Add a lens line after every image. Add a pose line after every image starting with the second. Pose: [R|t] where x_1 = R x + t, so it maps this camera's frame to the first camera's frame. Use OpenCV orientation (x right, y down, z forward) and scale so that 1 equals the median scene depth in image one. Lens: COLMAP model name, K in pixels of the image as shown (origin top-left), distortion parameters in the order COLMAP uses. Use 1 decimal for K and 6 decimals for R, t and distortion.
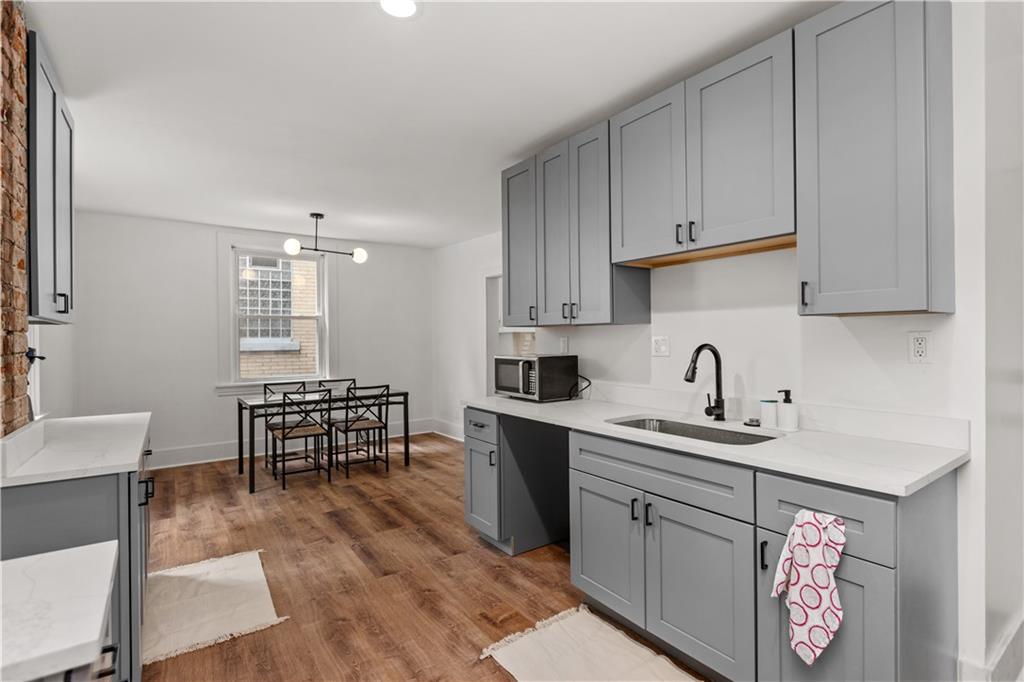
lens RADIAL K [[475.2, 0, 504.7], [0, 475.2, 340.1], [0, 0, 1]] dist [-0.006998, -0.000243]
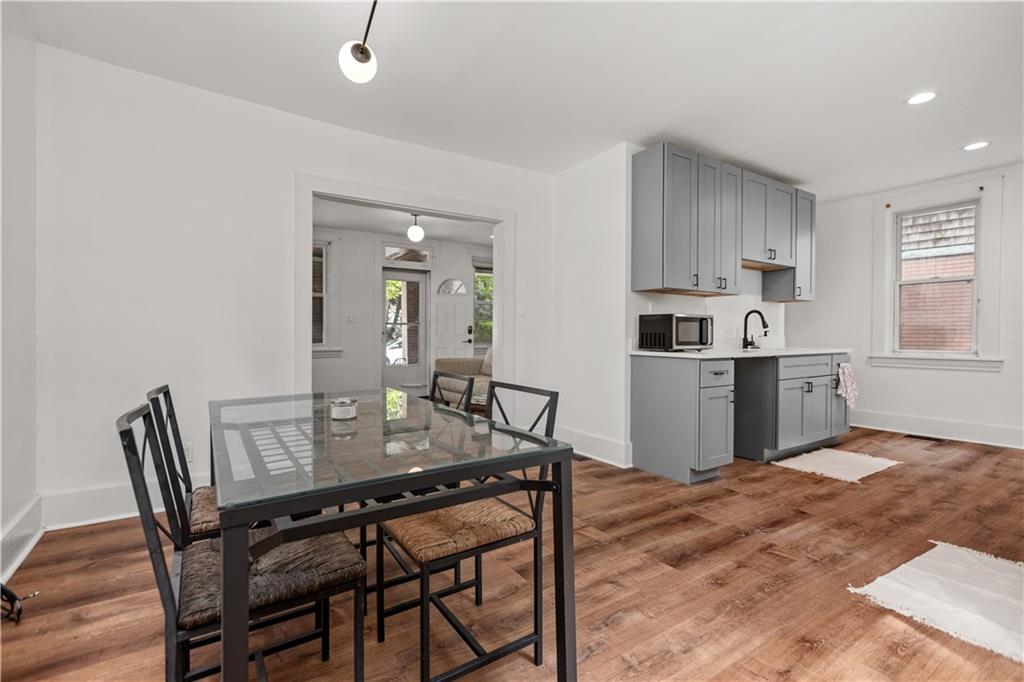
lens RADIAL K [[472.1, 0, 512.1], [0, 472.1, 337.0], [0, 0, 1]] dist [-0.000001, -0.000001]
pose [[0.034117, 0.000387, 0.999418, -1.109637], [-0.004803, 0.999988, -0.000224, 0.090423], [-0.999406, -0.004793, 0.034118, 1.356822]]
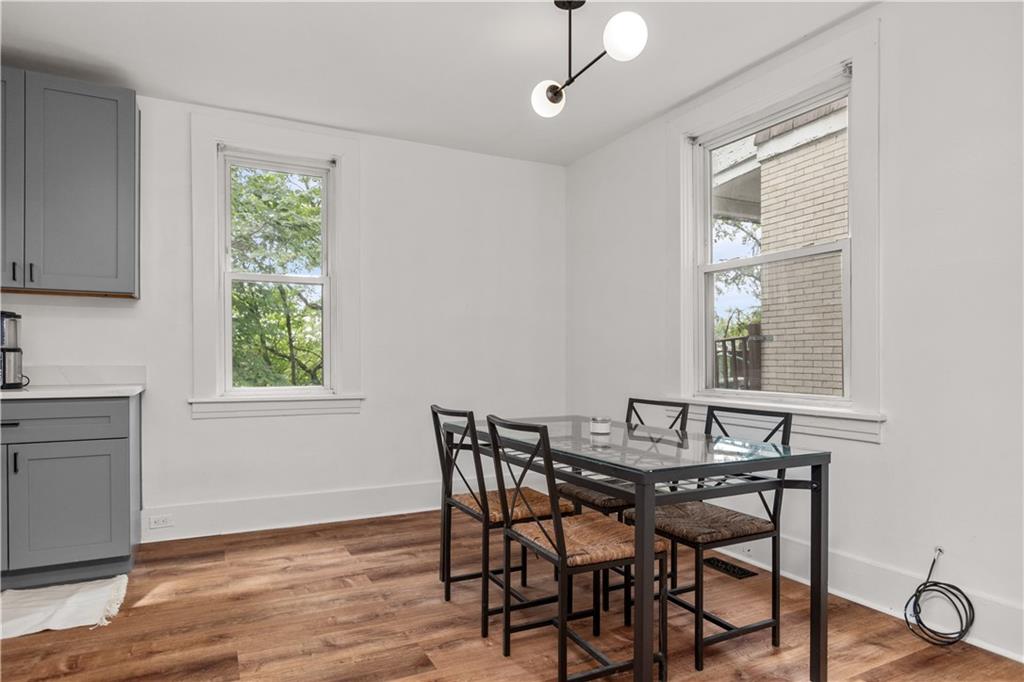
lens RADIAL K [[608.2, 0, 516.3], [0, 608.2, 348.8], [0, 0, 1]] dist [0.007973, 0.001050]
pose [[-0.138990, -0.003215, -0.990289, 0.209573], [0.003033, 0.999989, -0.003672, 0.072785], [0.990289, -0.003514, -0.138978, 1.559479]]
